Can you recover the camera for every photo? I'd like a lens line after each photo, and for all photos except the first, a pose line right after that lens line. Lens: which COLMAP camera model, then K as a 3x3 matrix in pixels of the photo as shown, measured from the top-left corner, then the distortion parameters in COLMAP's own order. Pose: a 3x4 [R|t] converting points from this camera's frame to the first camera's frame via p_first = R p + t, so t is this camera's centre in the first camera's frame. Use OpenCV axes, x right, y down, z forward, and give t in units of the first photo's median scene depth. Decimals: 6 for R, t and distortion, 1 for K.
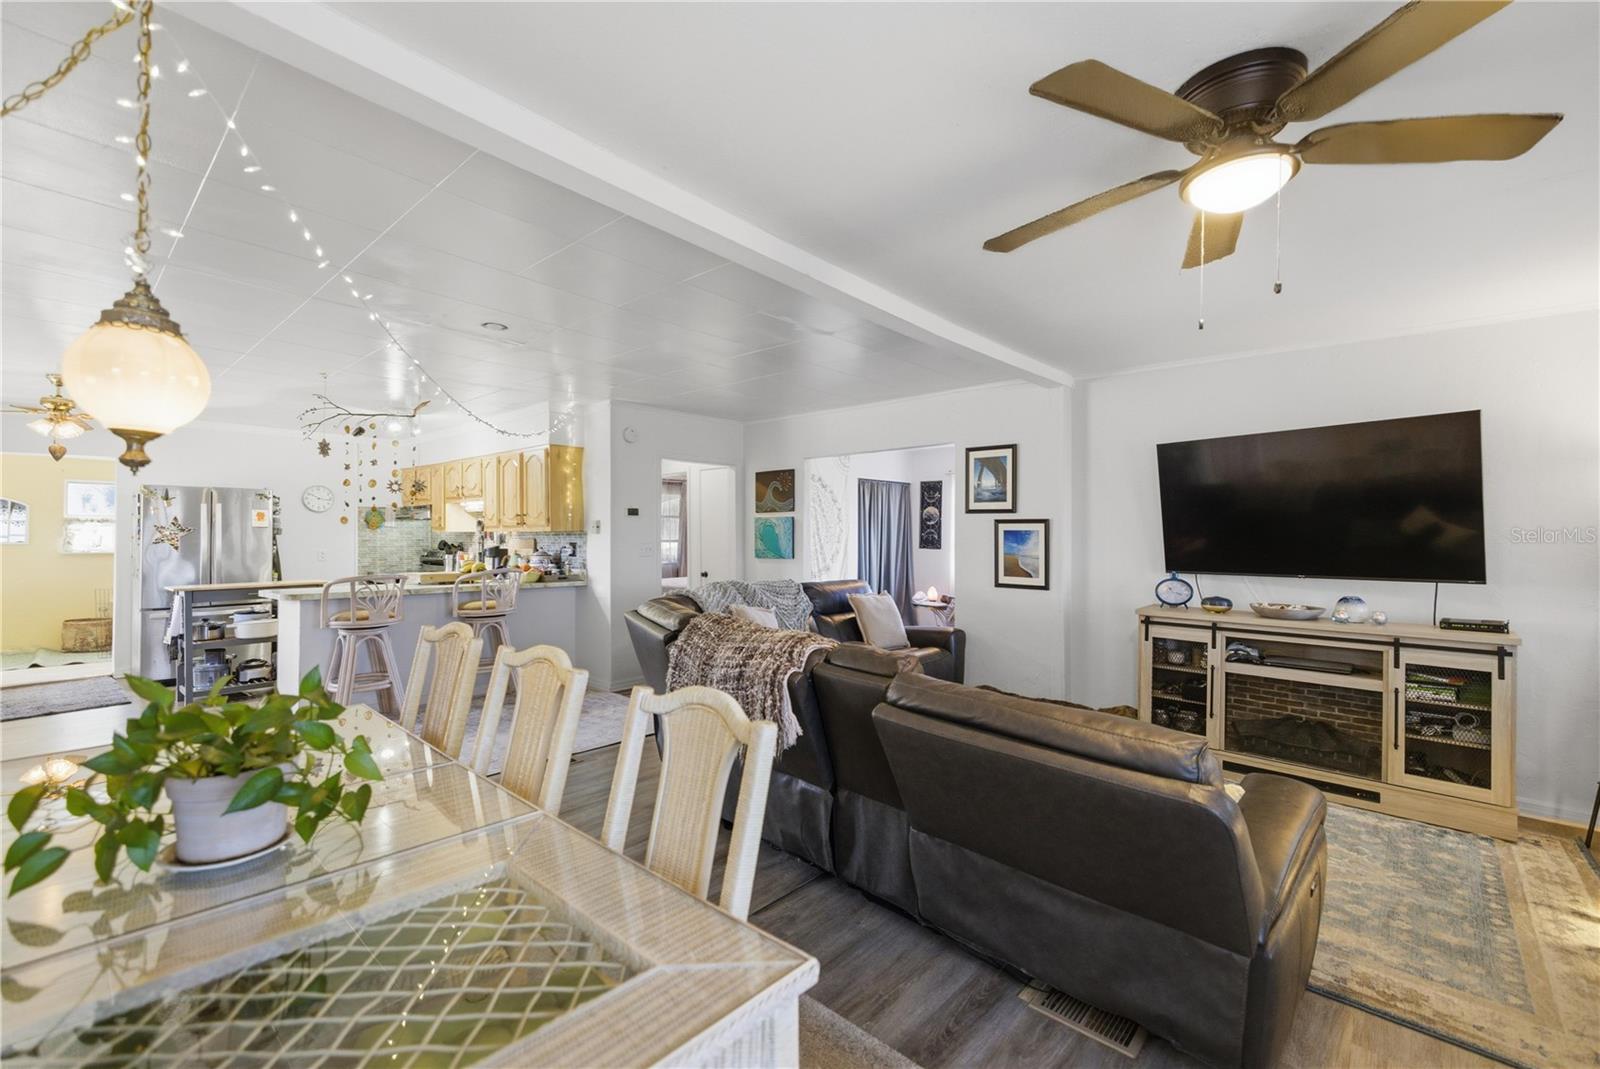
lens RADIAL K [[681.6, 0, 795.8], [0, 681.6, 527.1], [0, 0, 1]] dist [0.007904, -0.000186]
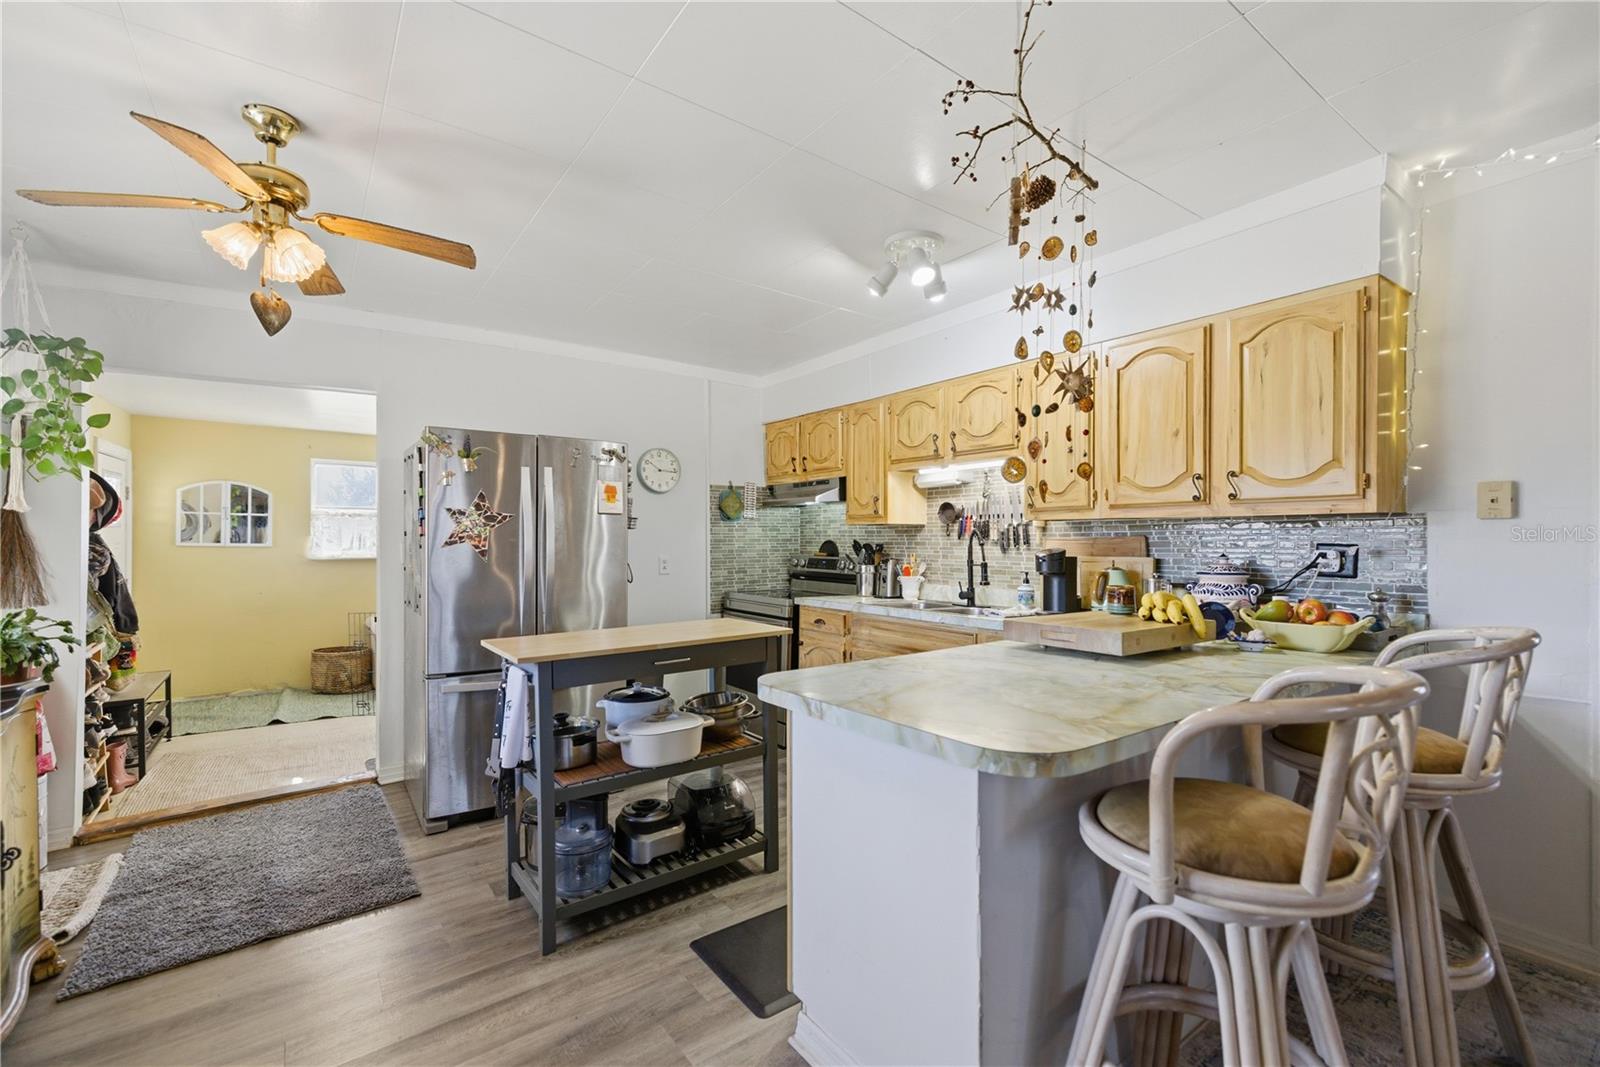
lens RADIAL K [[681.6, 0, 798.8], [0, 681.6, 541.7], [0, 0, 1]] dist [0.007904, -0.000186]
pose [[0.978261, 0.002170, -0.207368, -0.506278], [0.001156, 0.999873, 0.015915, 0.012952], [0.207376, -0.015809, 0.978134, 0.492346]]
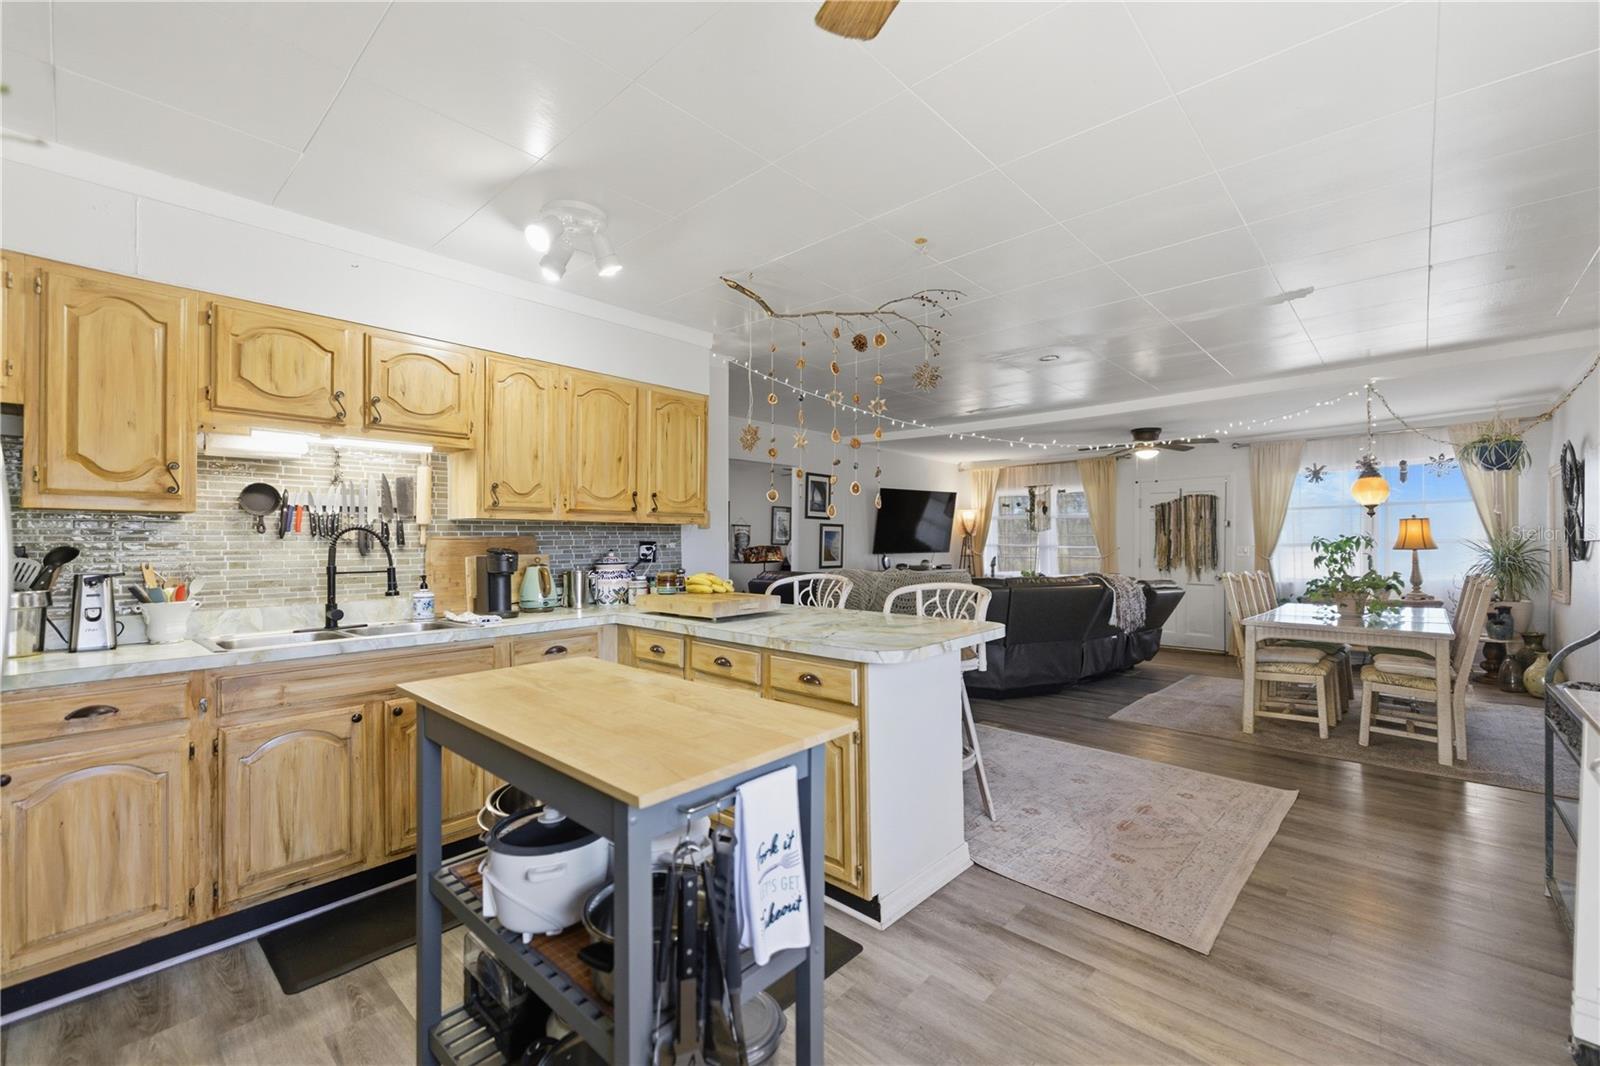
lens RADIAL K [[681.6, 0, 784.4], [0, 681.6, 532.6], [0, 0, 1]] dist [0.007904, -0.000186]
pose [[0.004048, 0.008200, 0.999958, -0.796942], [-0.016956, 0.999823, -0.008130, 0.014782], [-0.999848, -0.016922, 0.004186, 0.713507]]
